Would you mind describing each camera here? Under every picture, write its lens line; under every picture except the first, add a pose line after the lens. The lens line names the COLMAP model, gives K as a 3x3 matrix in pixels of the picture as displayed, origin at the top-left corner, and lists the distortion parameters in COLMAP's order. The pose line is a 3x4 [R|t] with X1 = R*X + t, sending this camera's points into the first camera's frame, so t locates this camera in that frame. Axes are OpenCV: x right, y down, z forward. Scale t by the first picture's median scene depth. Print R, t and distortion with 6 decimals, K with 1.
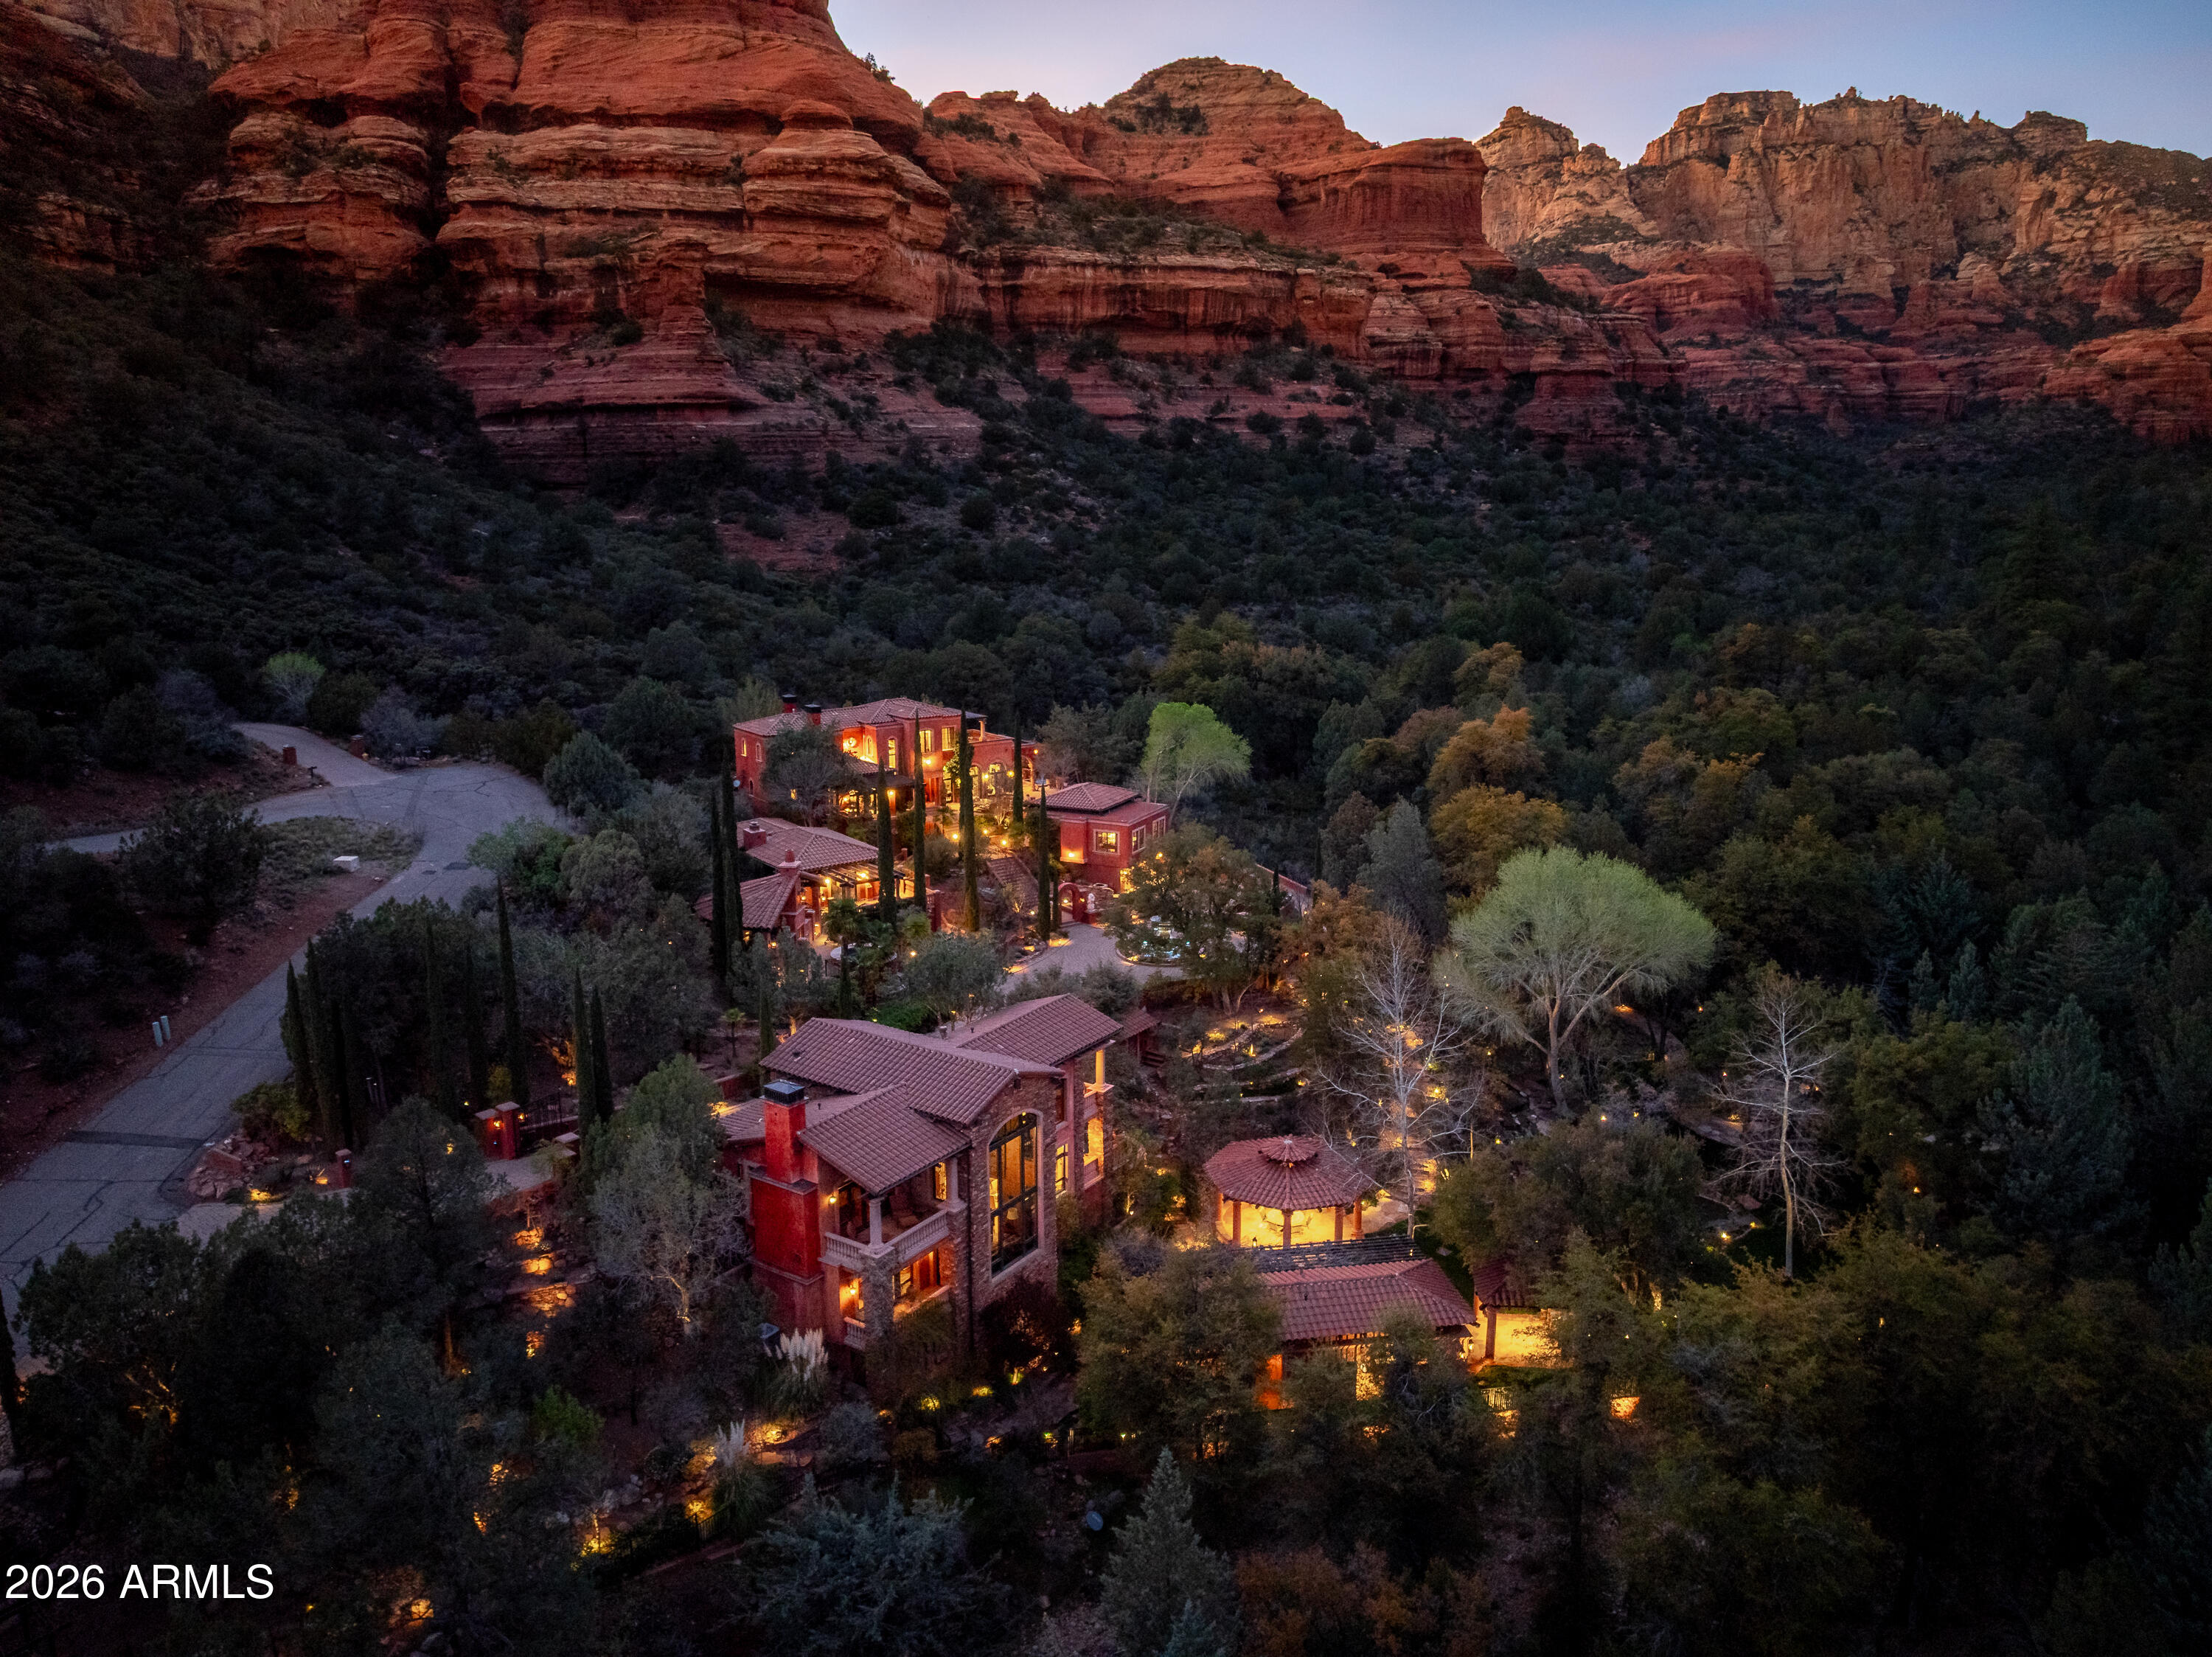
lens RADIAL K [[1568.3, 0, 1120.1], [0, 1568.3, 830.9], [0, 0, 1]] dist [-0.066589, 0.042438]
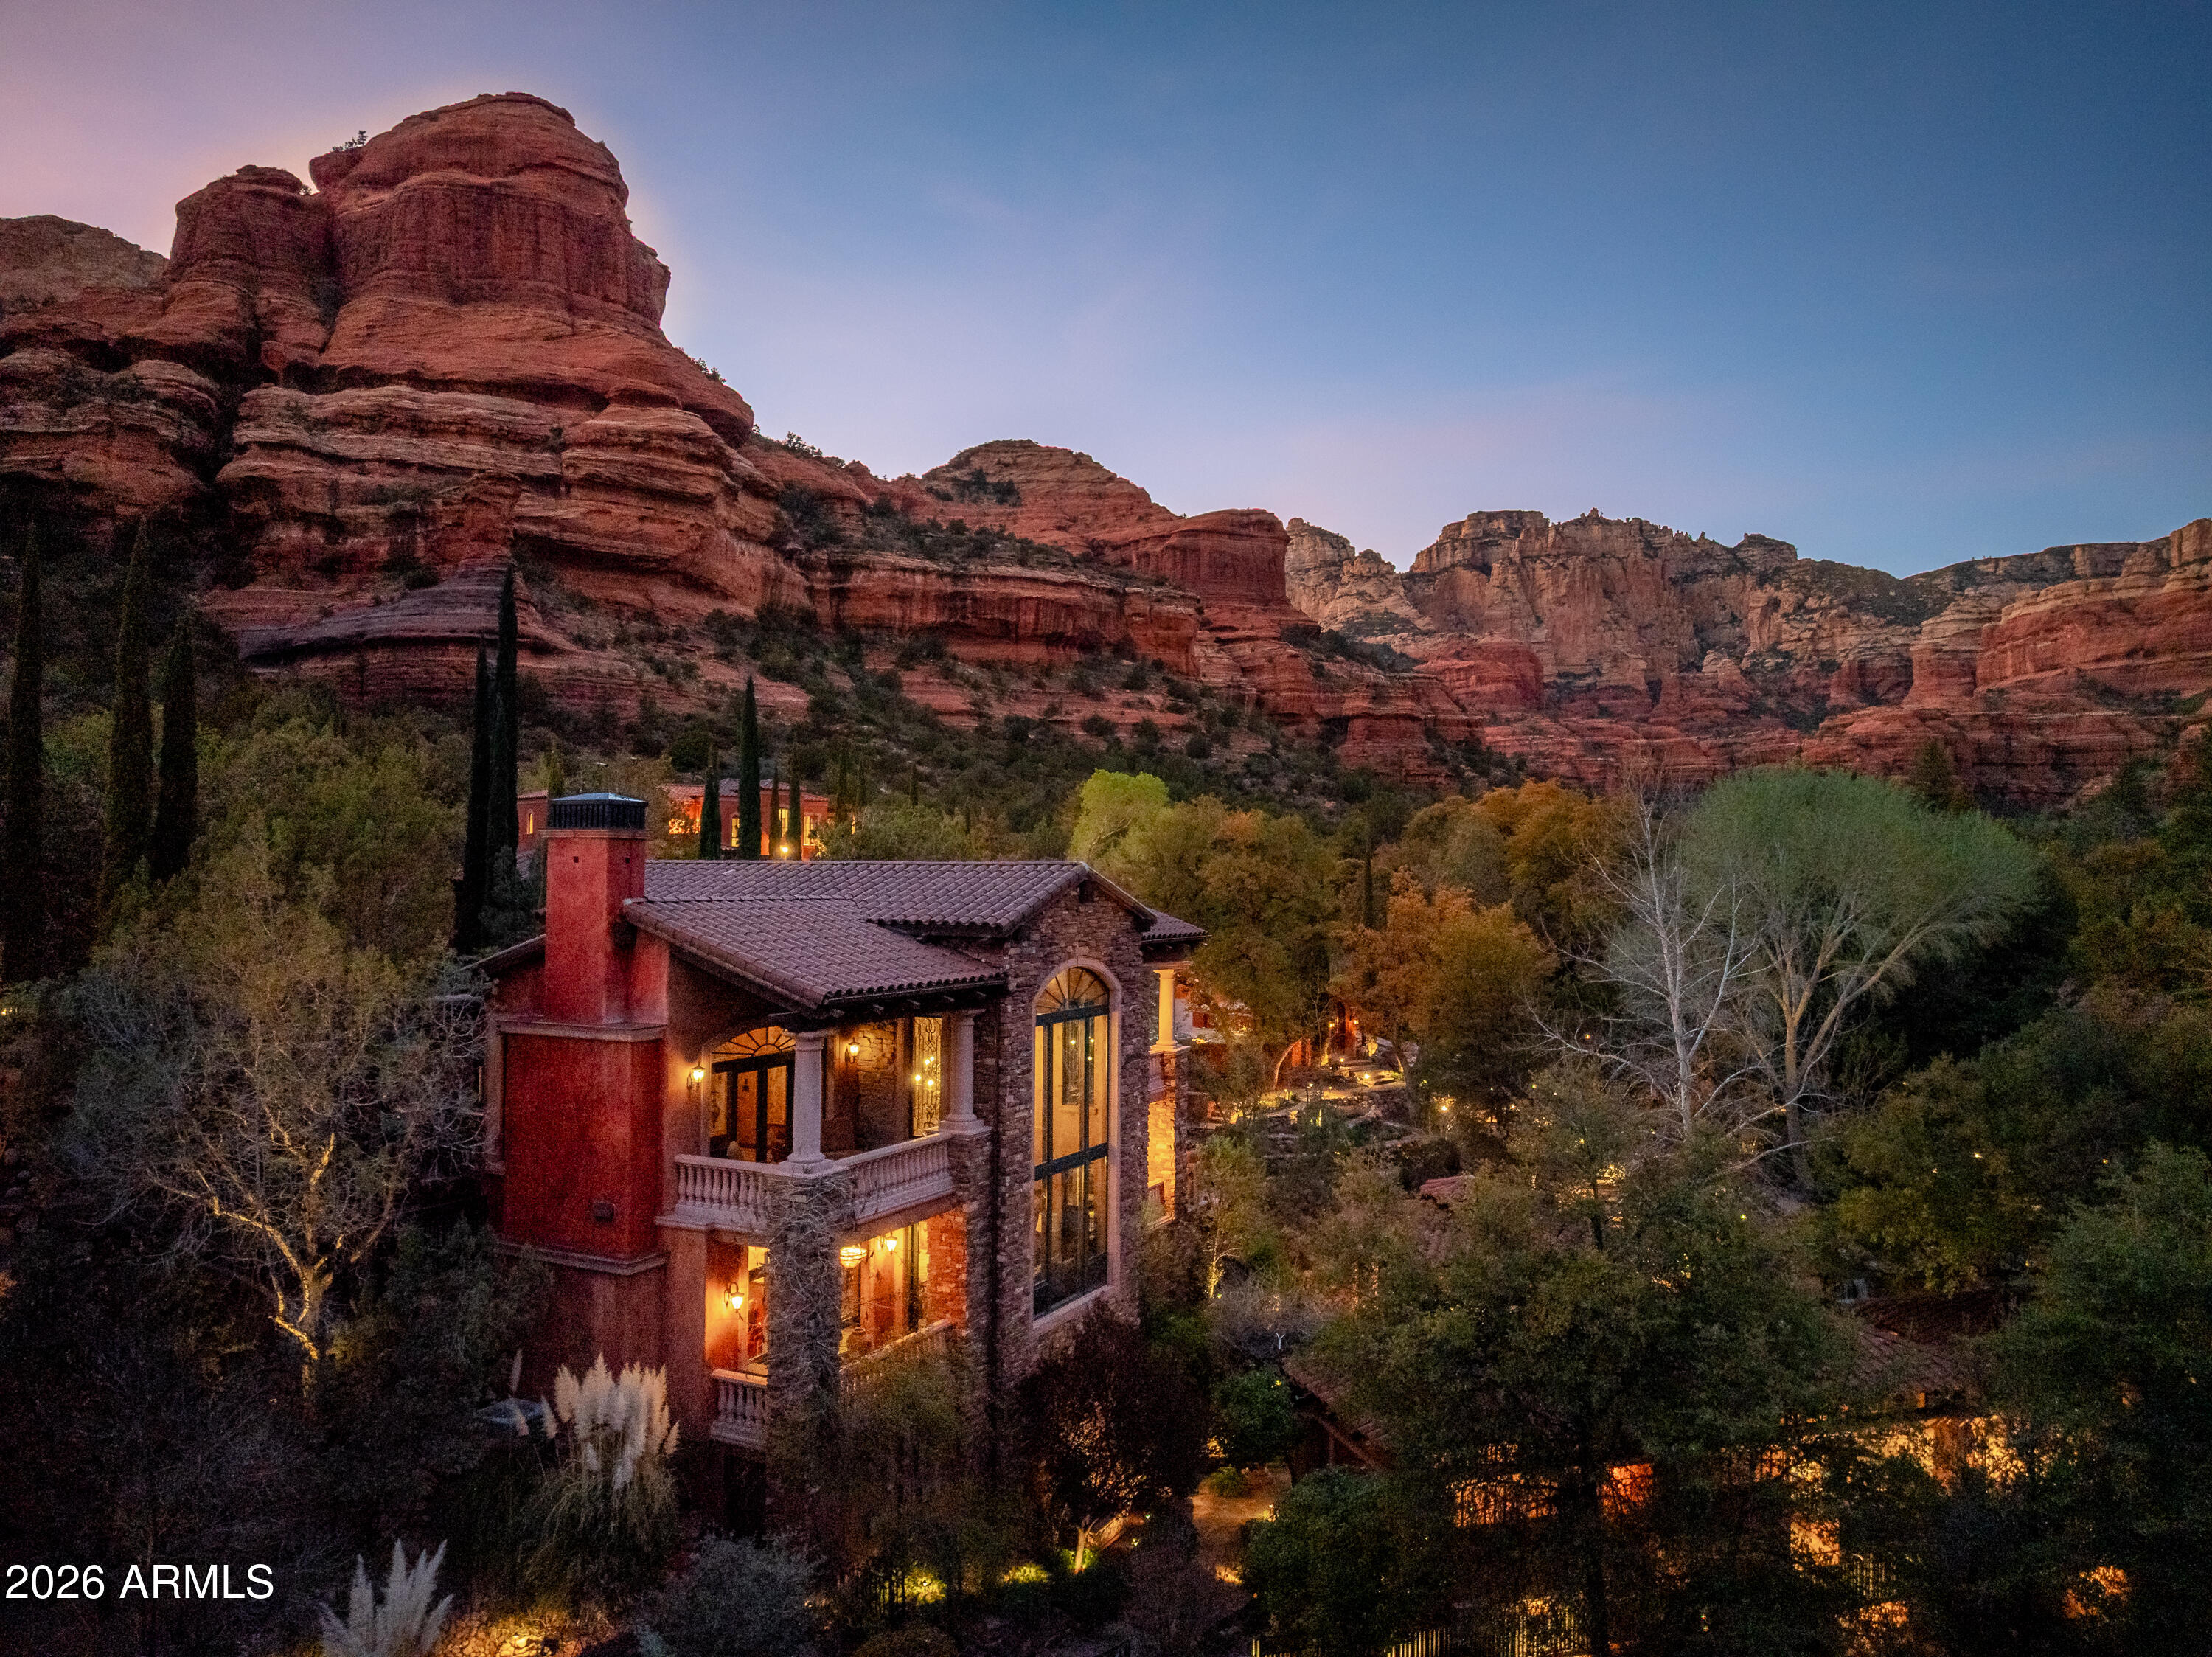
lens RADIAL K [[1562.6, 0, 1114.8], [0, 1562.6, 830.0], [0, 0, 1]] dist [-0.038558, 0.007397]
pose [[0.992331, 0.011058, 0.123116, -0.019009], [0.019280, 0.969955, -0.242519, 0.042375], [-0.122099, 0.243033, 0.962303, 0.085275]]
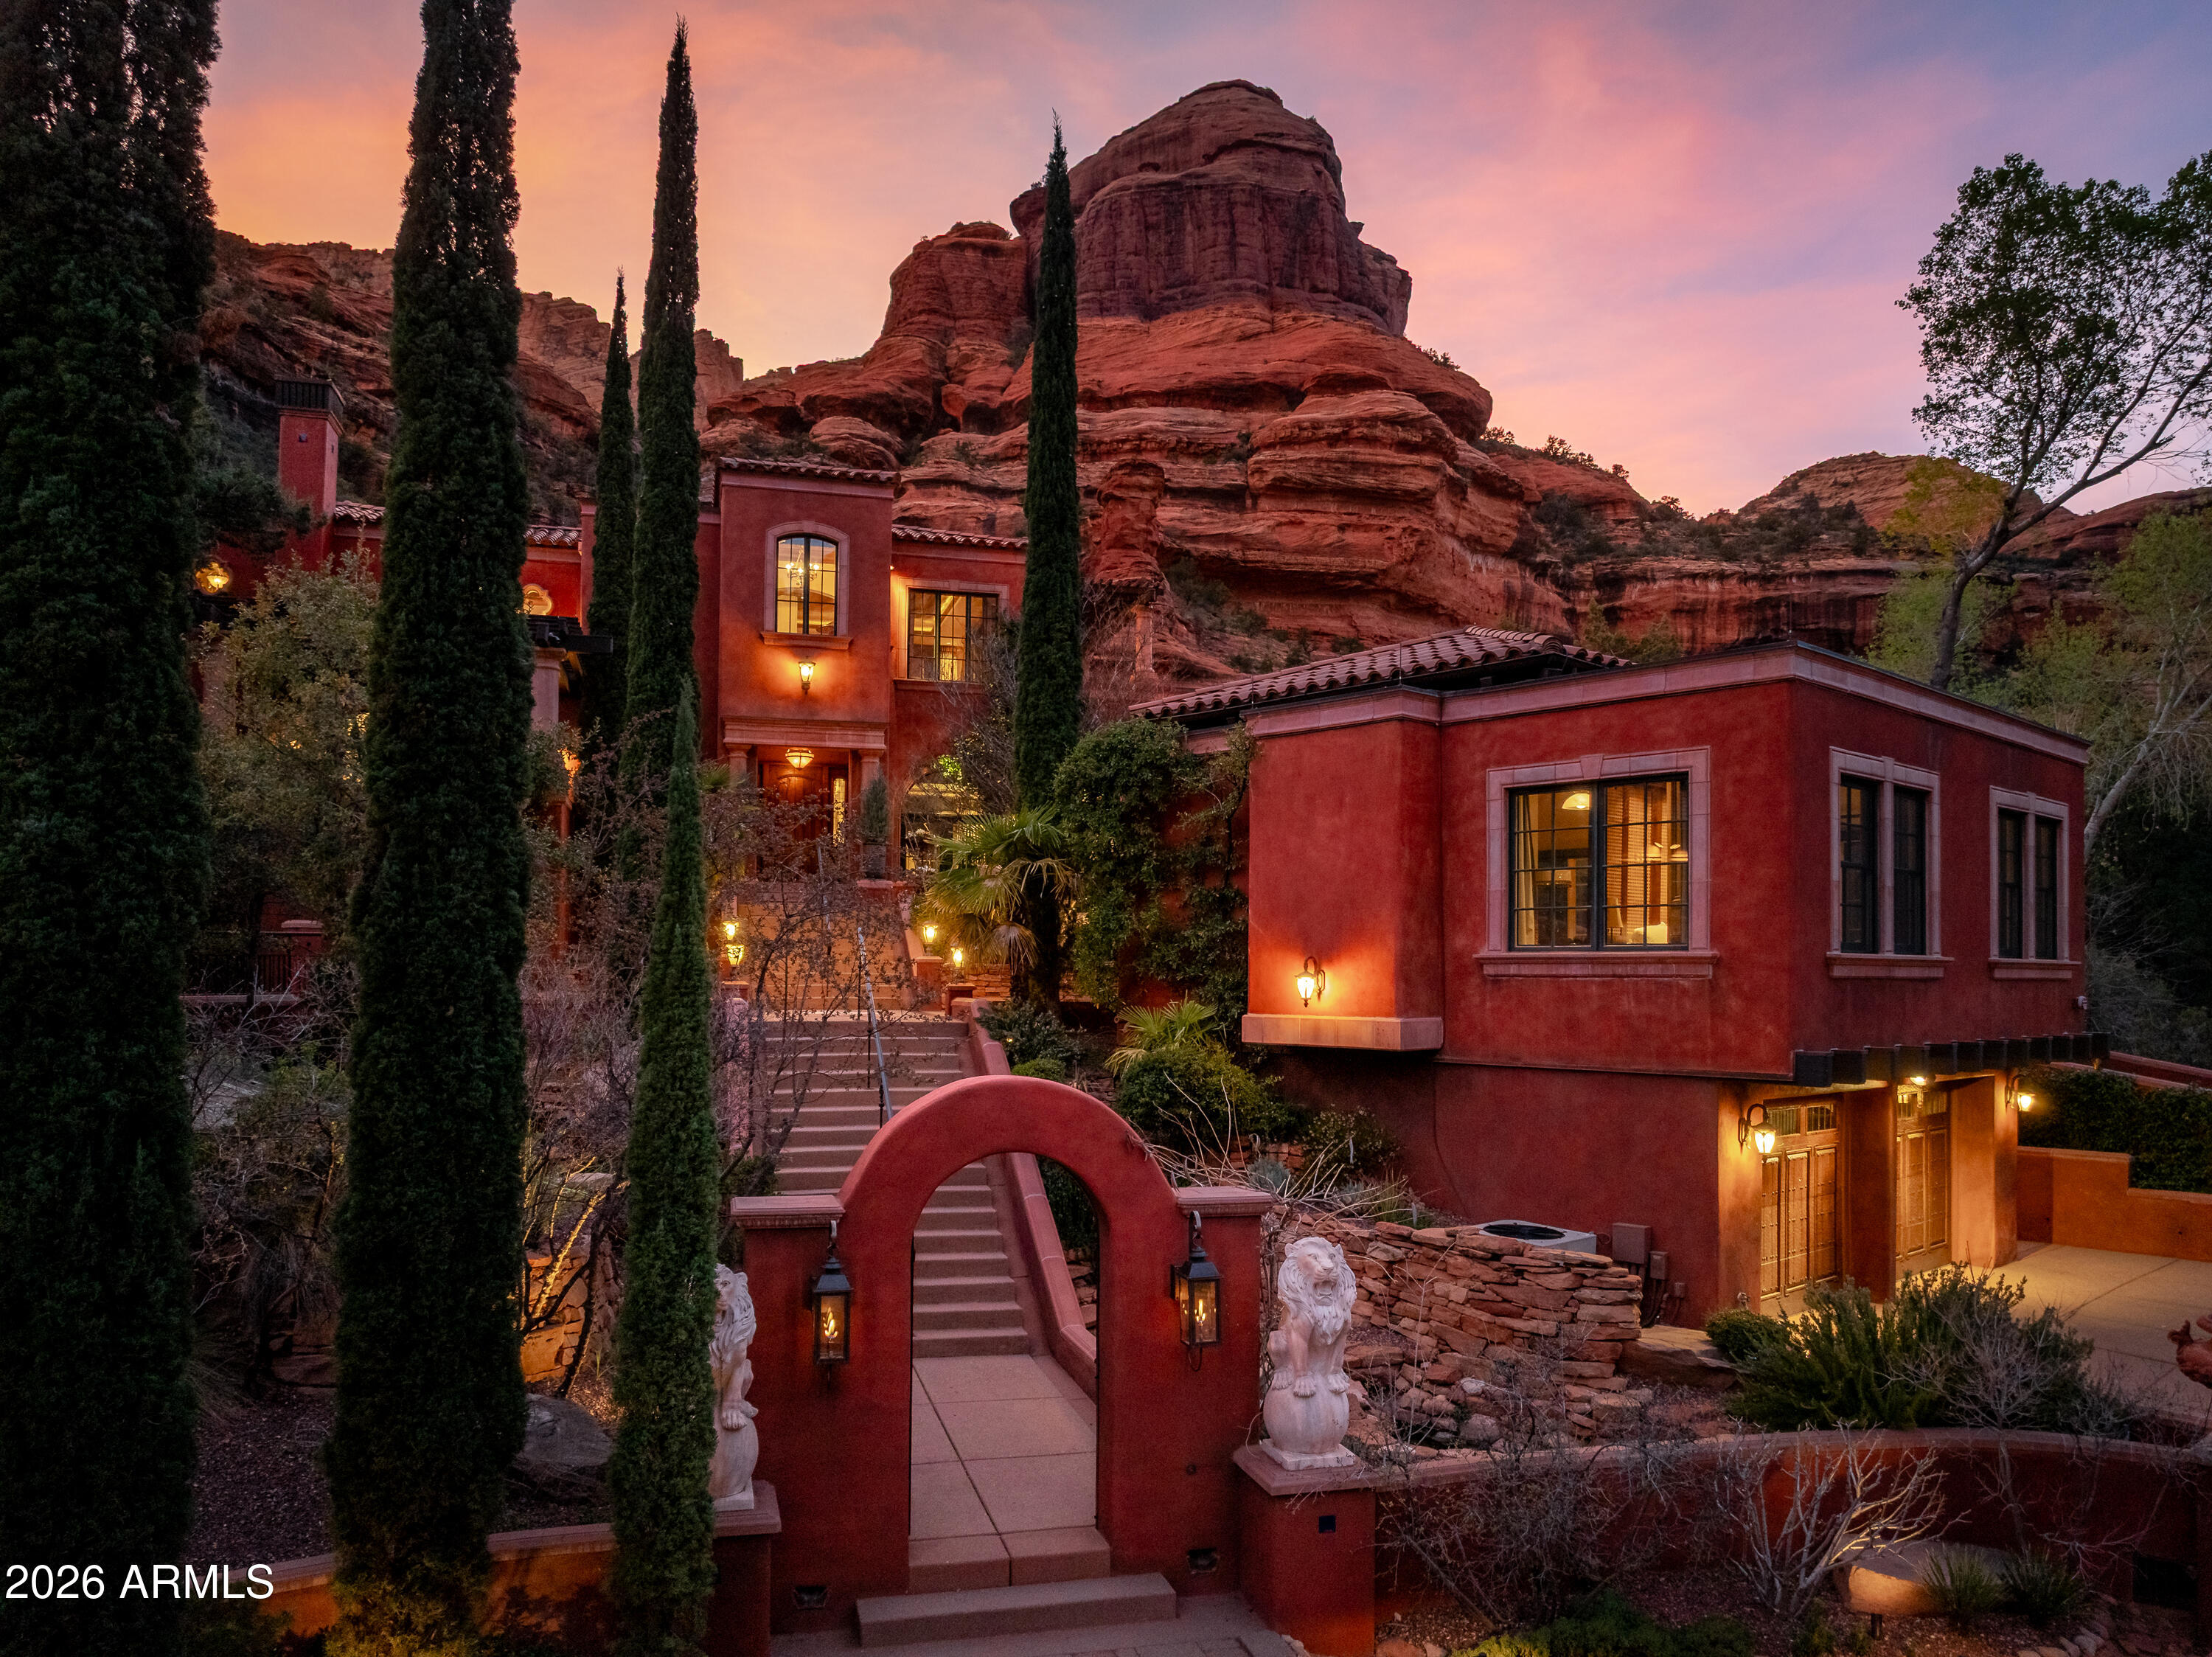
lens RADIAL K [[1598.2, 0, 1117.1], [0, 1598.2, 952.1], [0, 0, 1]] dist [-0.010303, -0.046454]
pose [[0.927475, 0.000562, -0.373885, 0.000983], [-0.088384, 0.971986, -0.217788, 0.012917], [0.363289, 0.235038, 0.901542, 0.267274]]
